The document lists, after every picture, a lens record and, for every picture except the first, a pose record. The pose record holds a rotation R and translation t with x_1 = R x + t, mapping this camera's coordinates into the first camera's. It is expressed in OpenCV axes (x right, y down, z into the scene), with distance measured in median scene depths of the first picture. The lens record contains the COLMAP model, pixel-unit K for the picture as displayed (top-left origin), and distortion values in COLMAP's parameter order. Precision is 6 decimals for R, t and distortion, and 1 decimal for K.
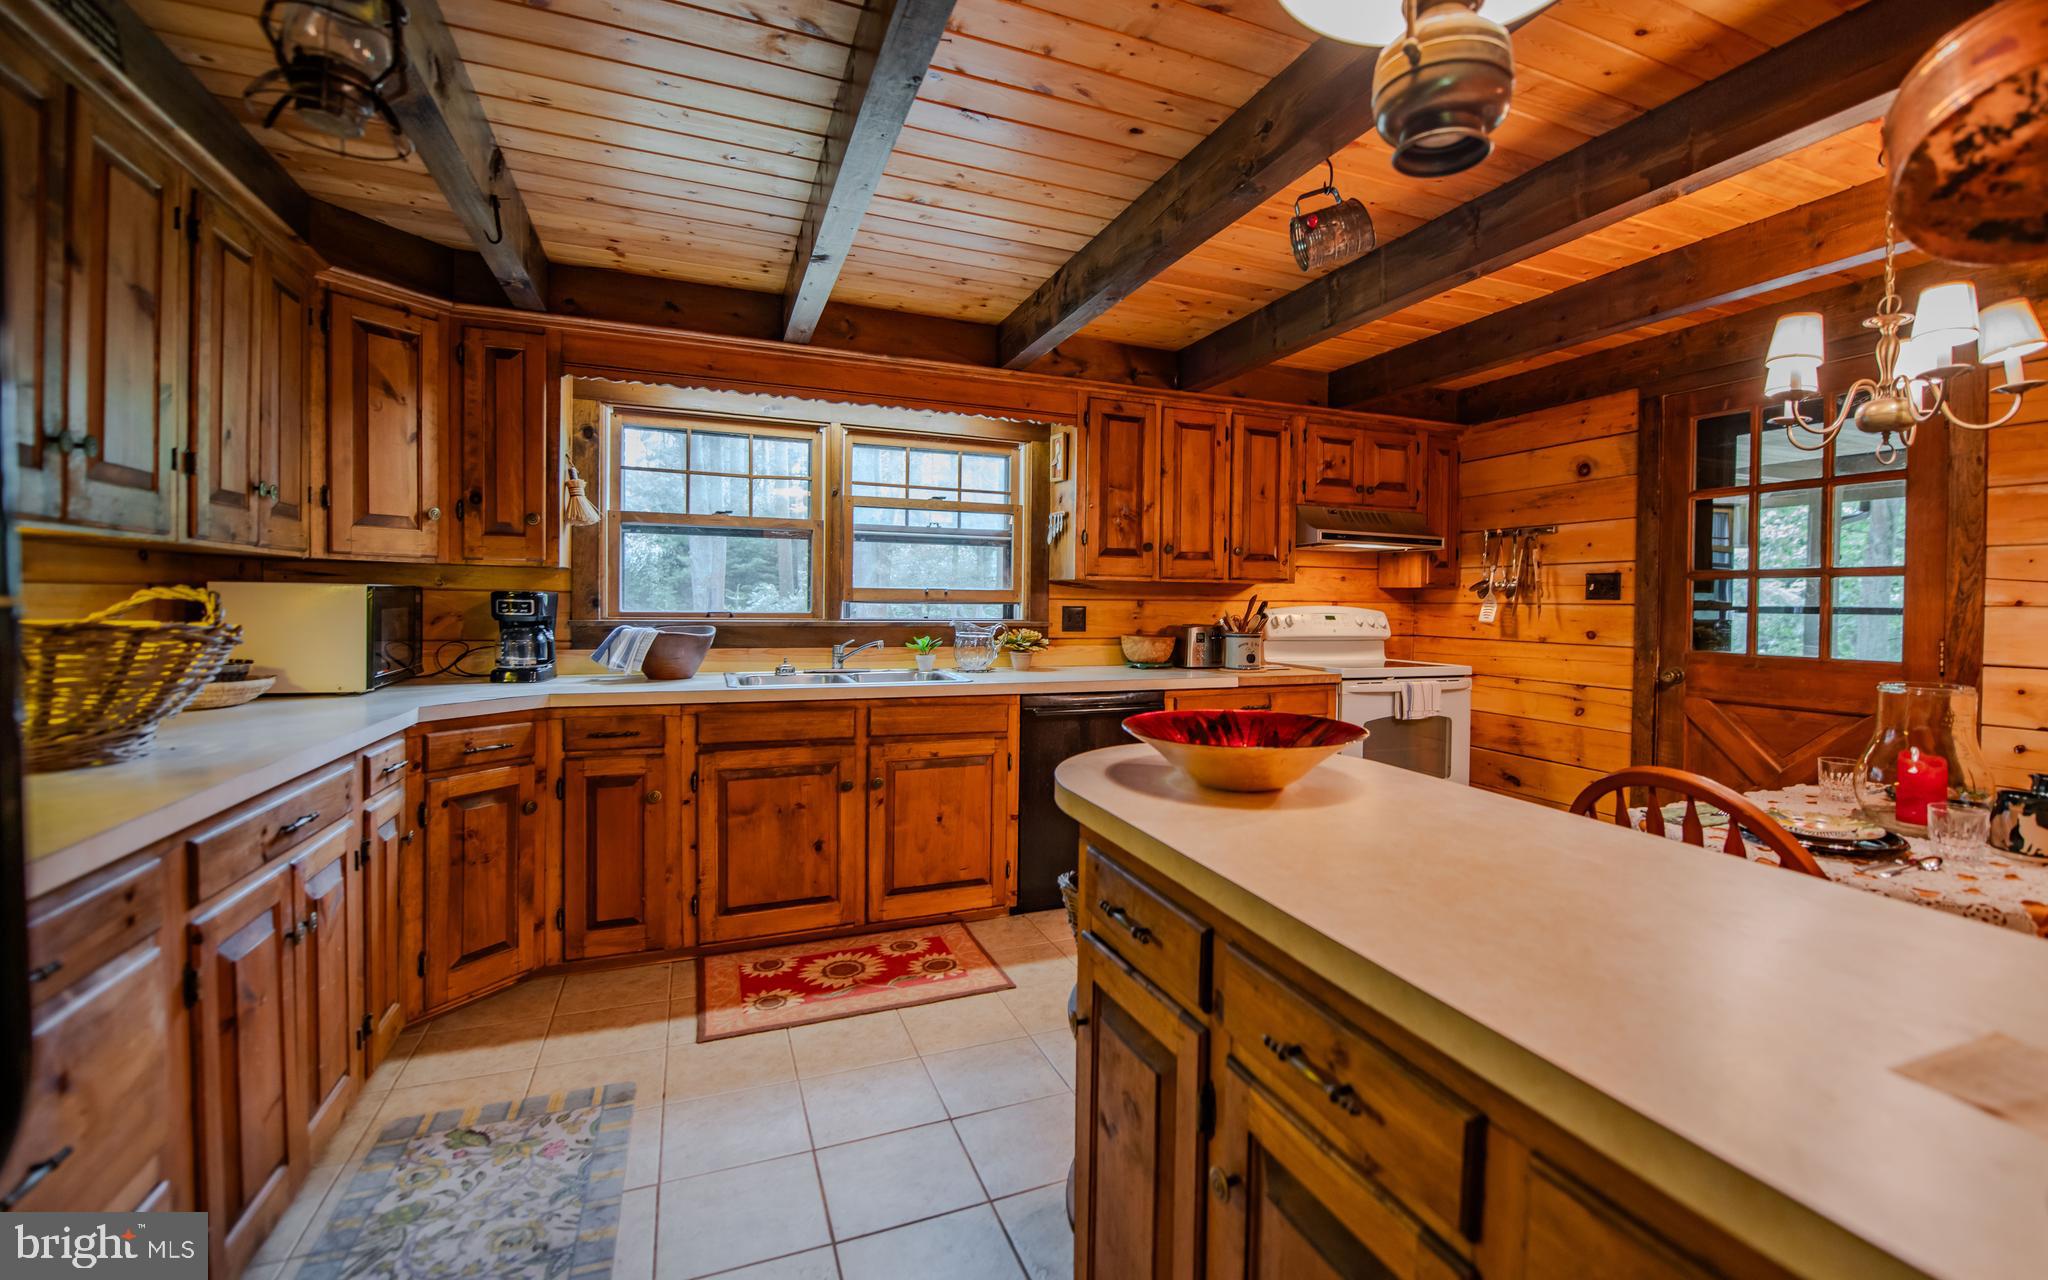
lens RADIAL K [[885.4, 0, 1072.9], [0, 885.4, 619.3], [0, 0, 1]] dist [-0.019253, -0.000156]
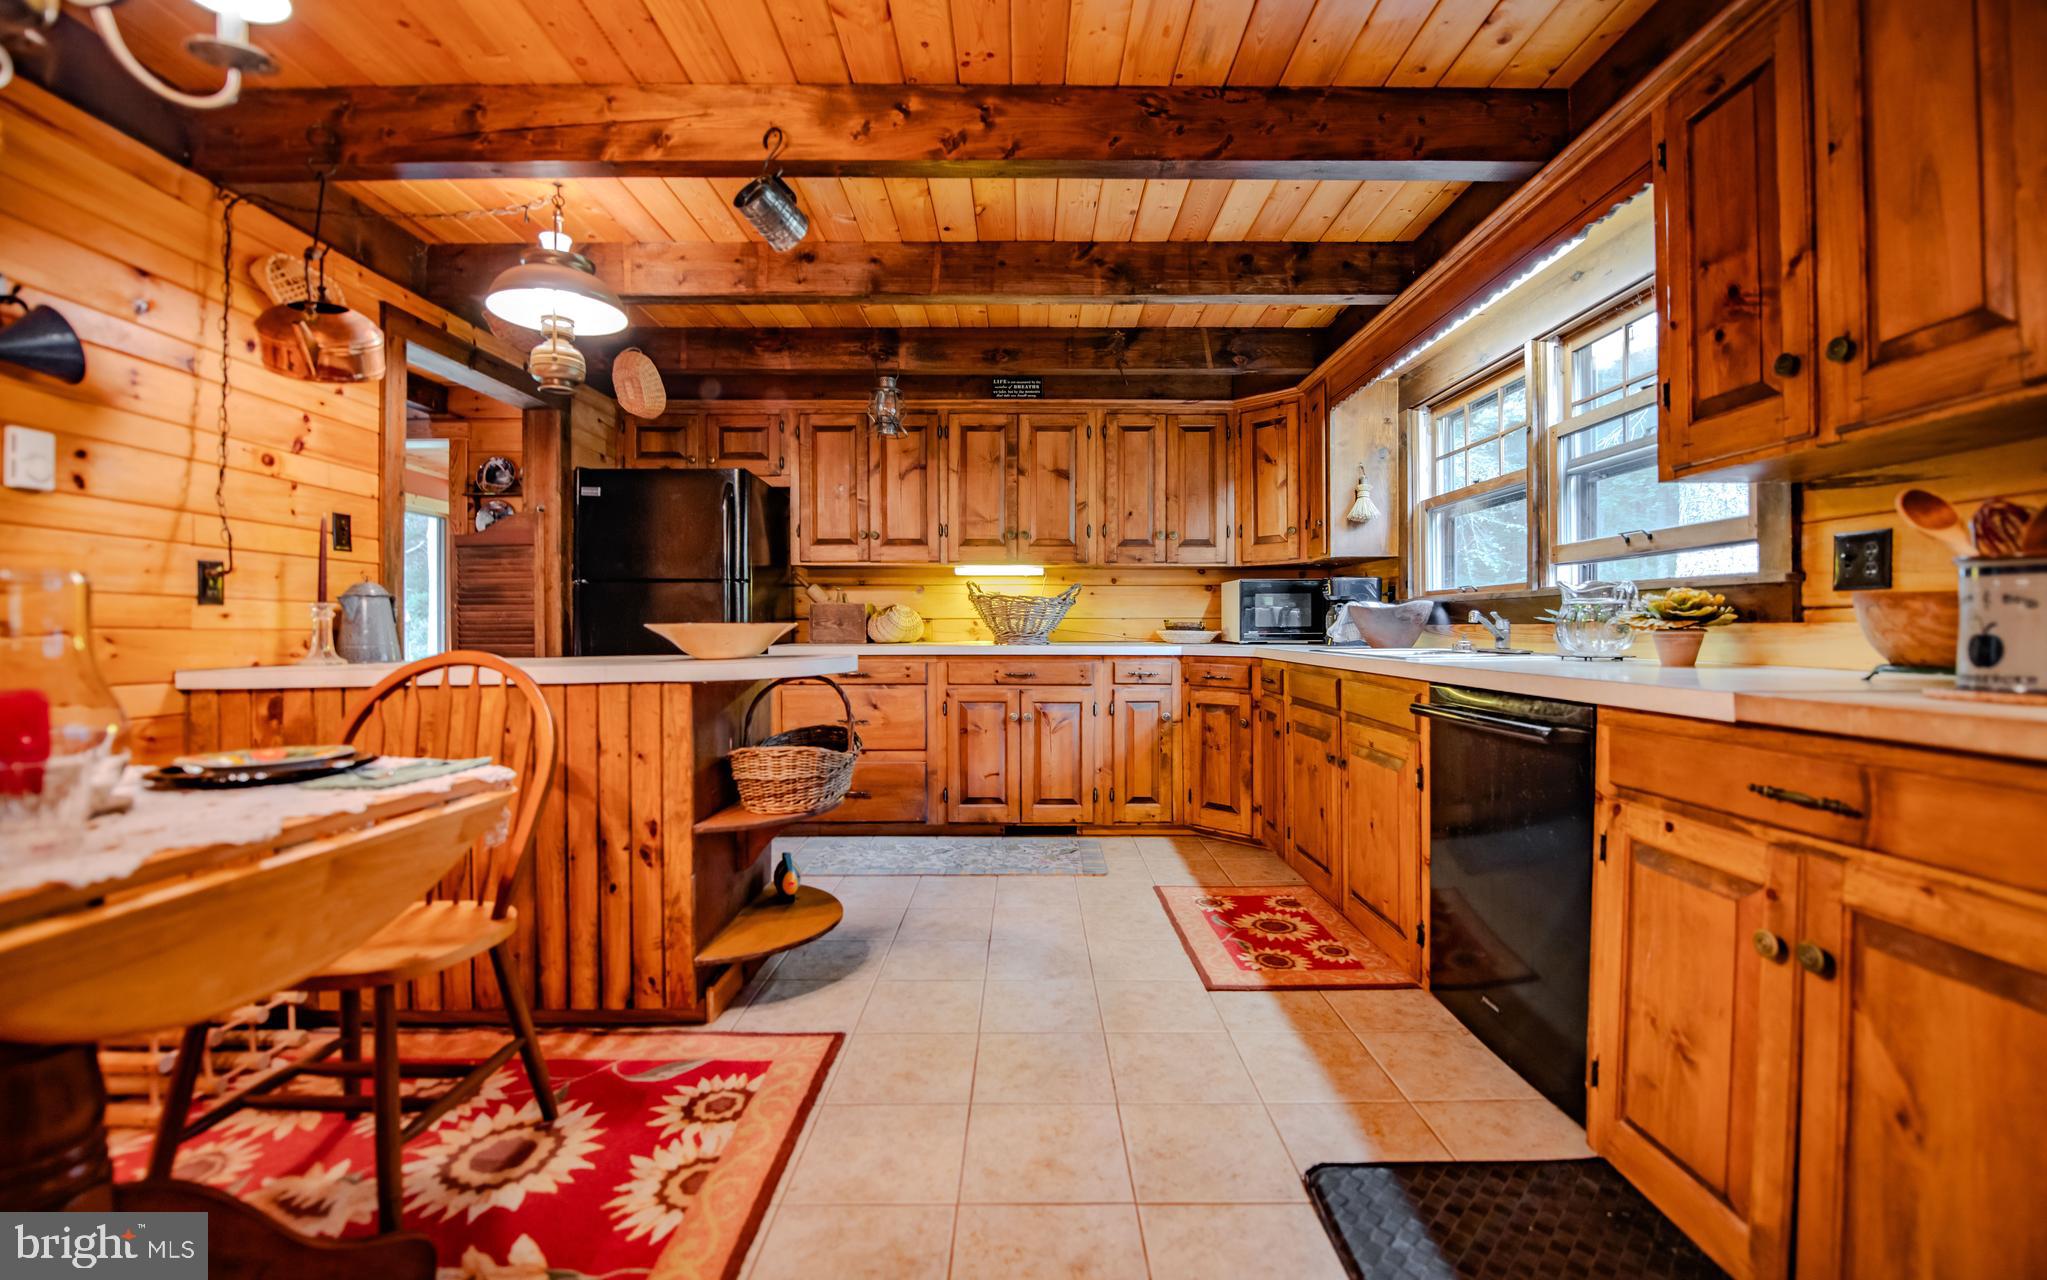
lens RADIAL K [[830.6, 0, 1032.4], [0, 830.6, 615.8], [0, 0, 1]] dist [-0.014414, -0.000132]
pose [[-0.390710, -0.023769, -0.920207, 0.745978], [-0.018622, 0.999666, -0.017915, 0.059341], [0.920325, 0.010137, -0.391022, 1.117074]]
